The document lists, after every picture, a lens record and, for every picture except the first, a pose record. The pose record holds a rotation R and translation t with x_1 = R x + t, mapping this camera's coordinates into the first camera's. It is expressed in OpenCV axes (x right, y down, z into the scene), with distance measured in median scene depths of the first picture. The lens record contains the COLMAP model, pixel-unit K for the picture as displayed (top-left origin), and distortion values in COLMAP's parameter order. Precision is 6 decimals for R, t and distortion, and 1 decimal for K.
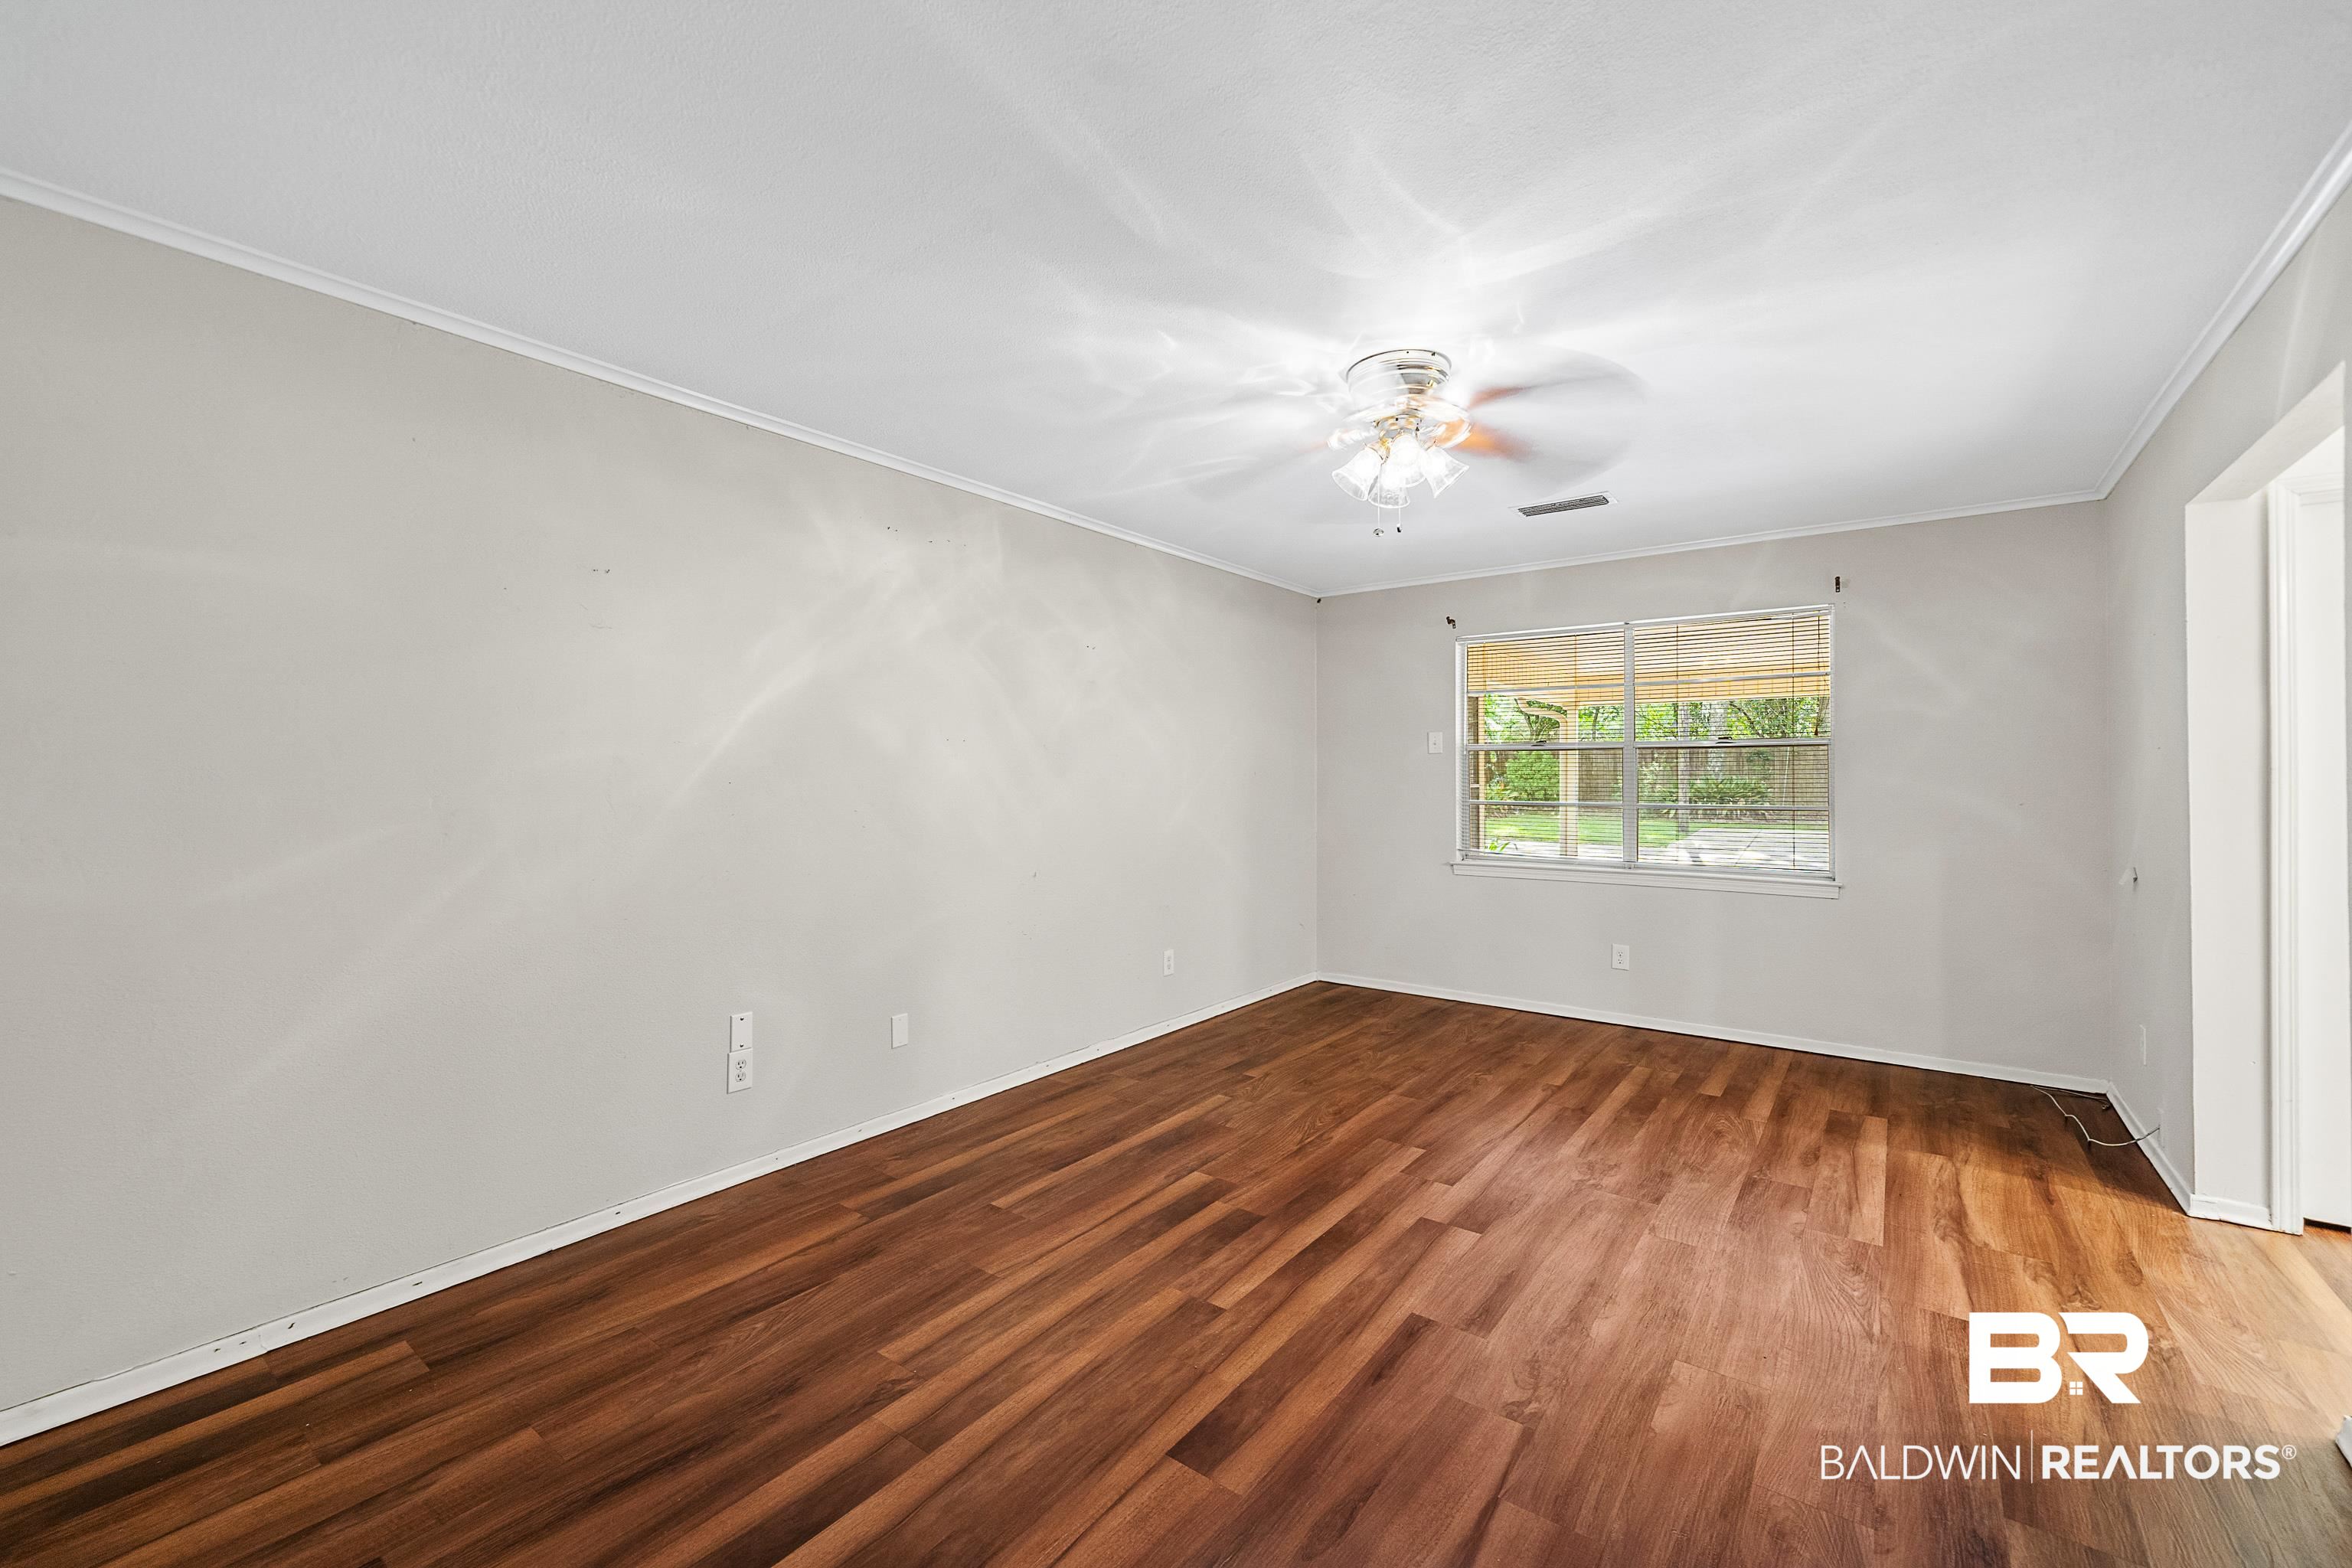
lens RADIAL K [[936.1, 0, 1166.2], [0, 936.1, 771.2], [0, 0, 1]] dist [-0.002168, -0.000119]
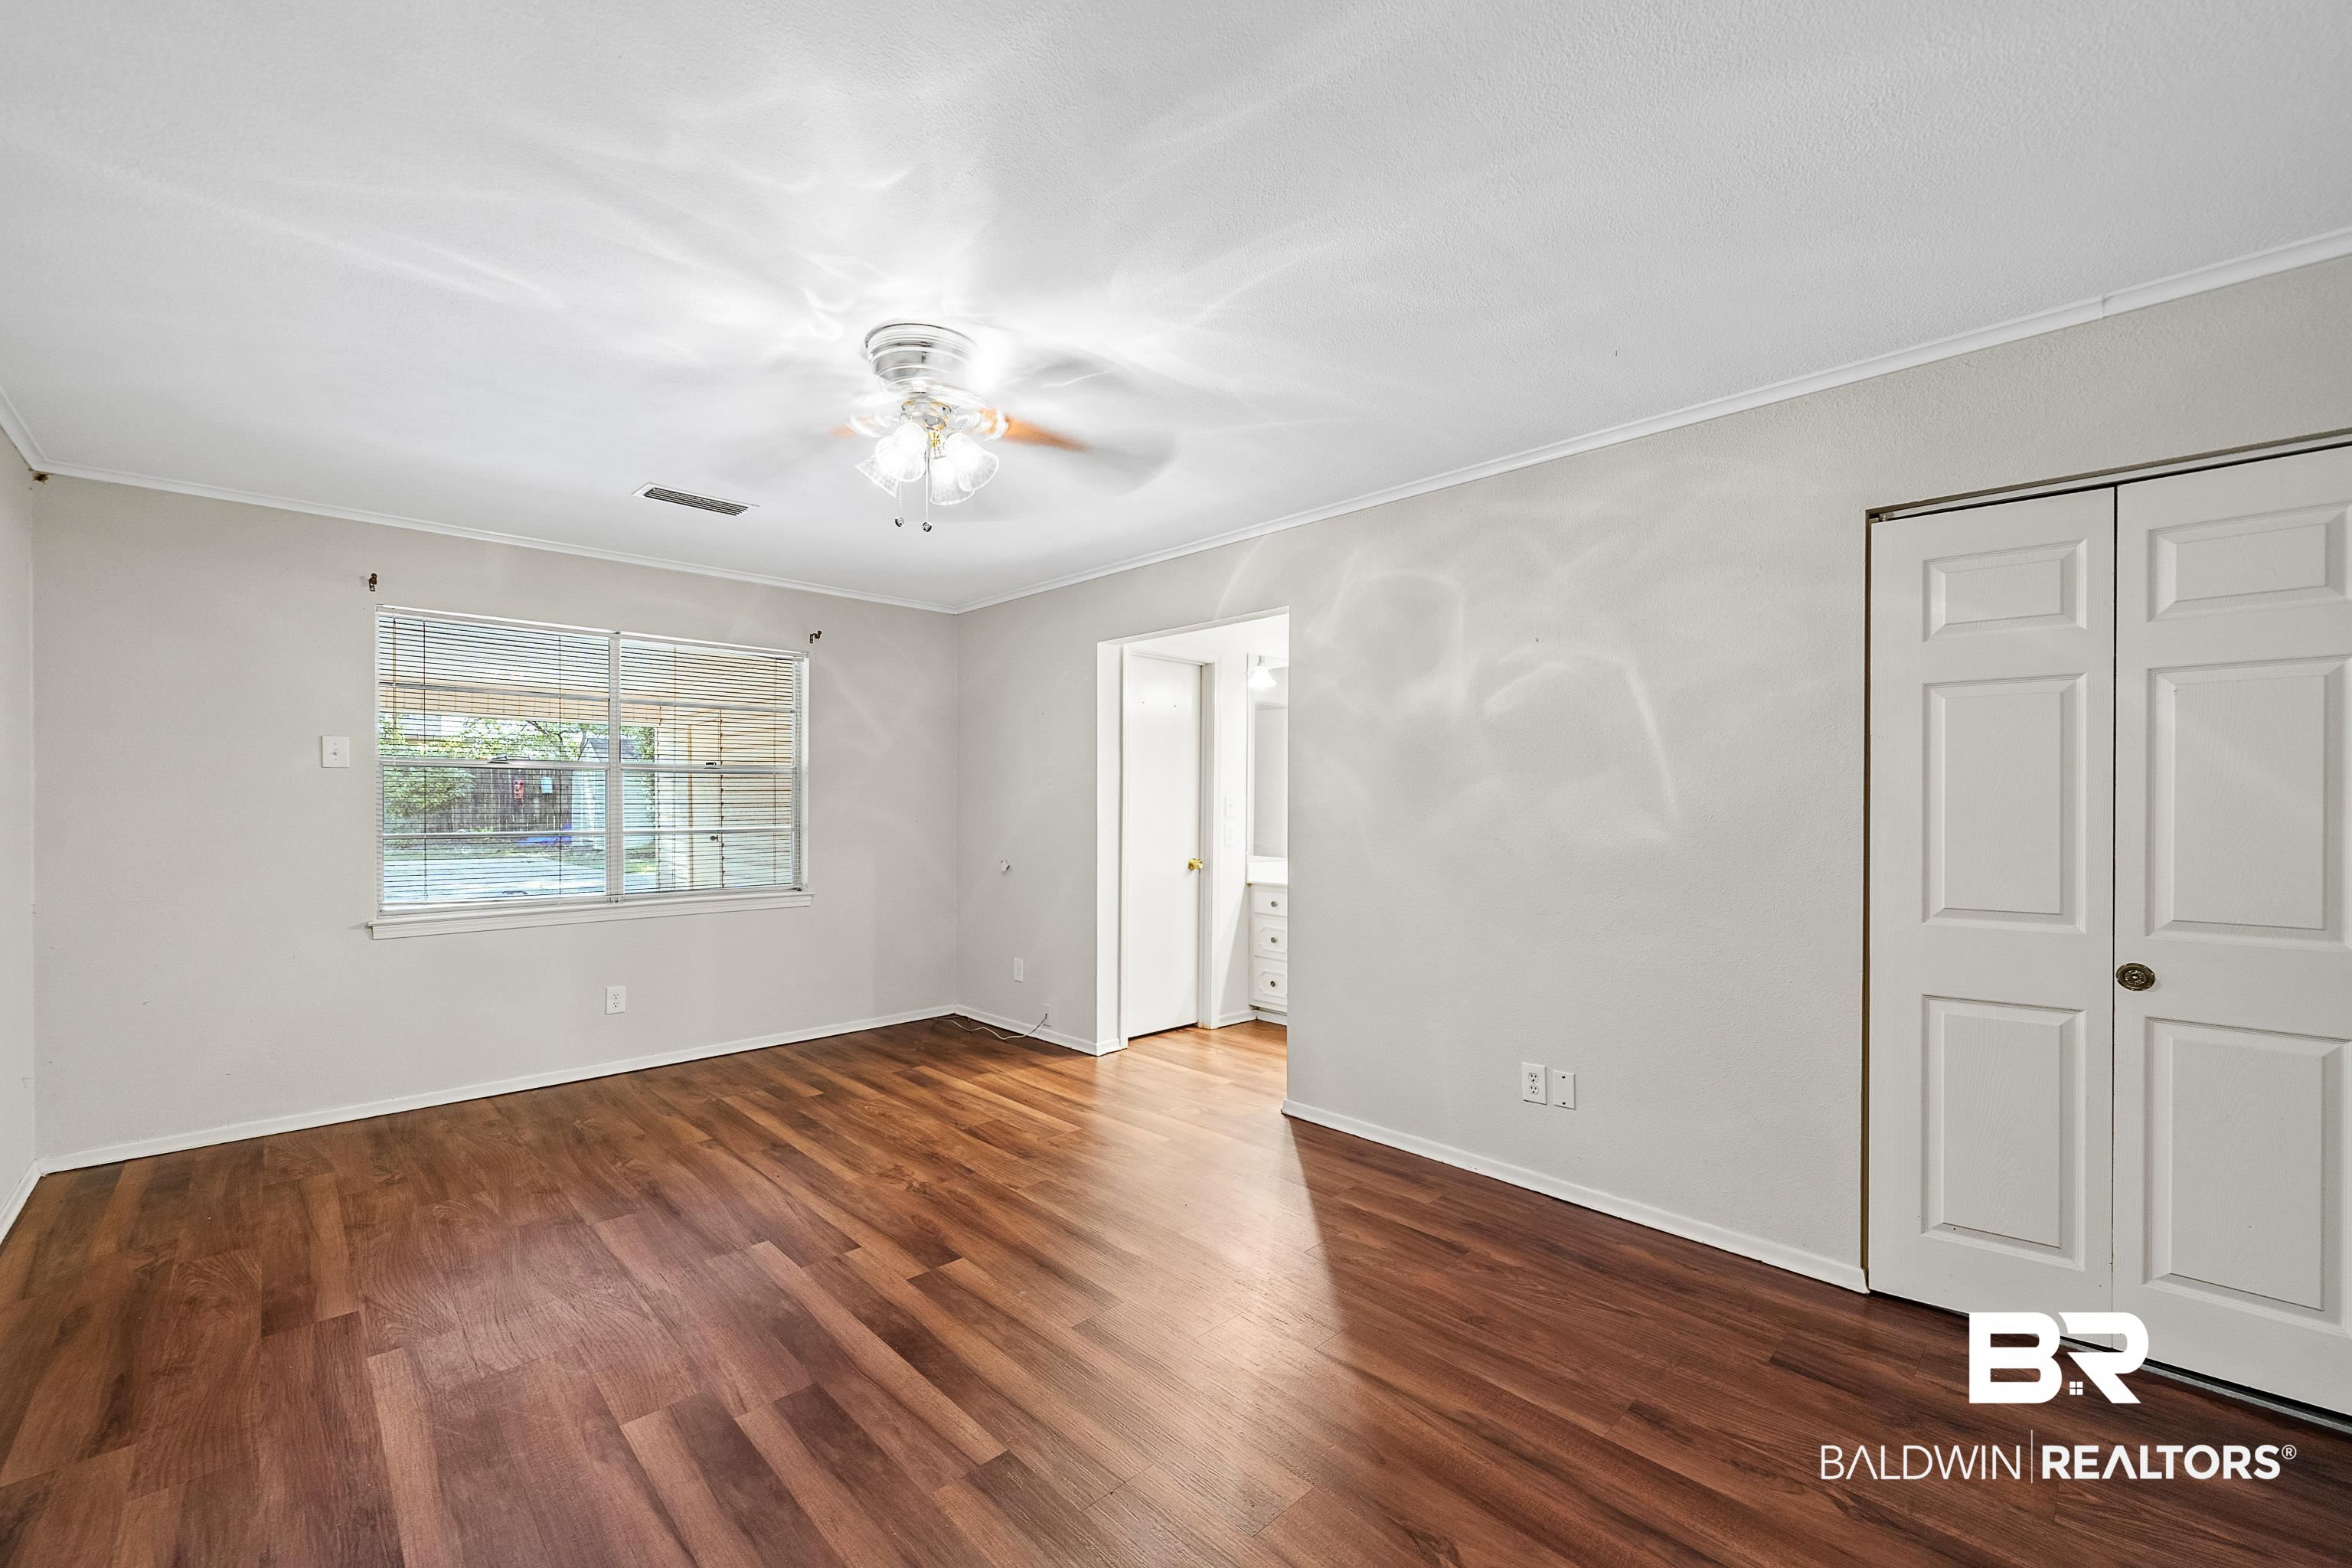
lens RADIAL K [[936.1, 0, 1161.8], [0, 936.1, 804.4], [0, 0, 1]] dist [-0.002168, -0.000119]
pose [[0.172434, -0.002790, 0.985017, -0.452350], [-0.004755, 0.999982, 0.003664, 0.004931], [-0.985010, -0.005315, 0.172417, 0.461746]]
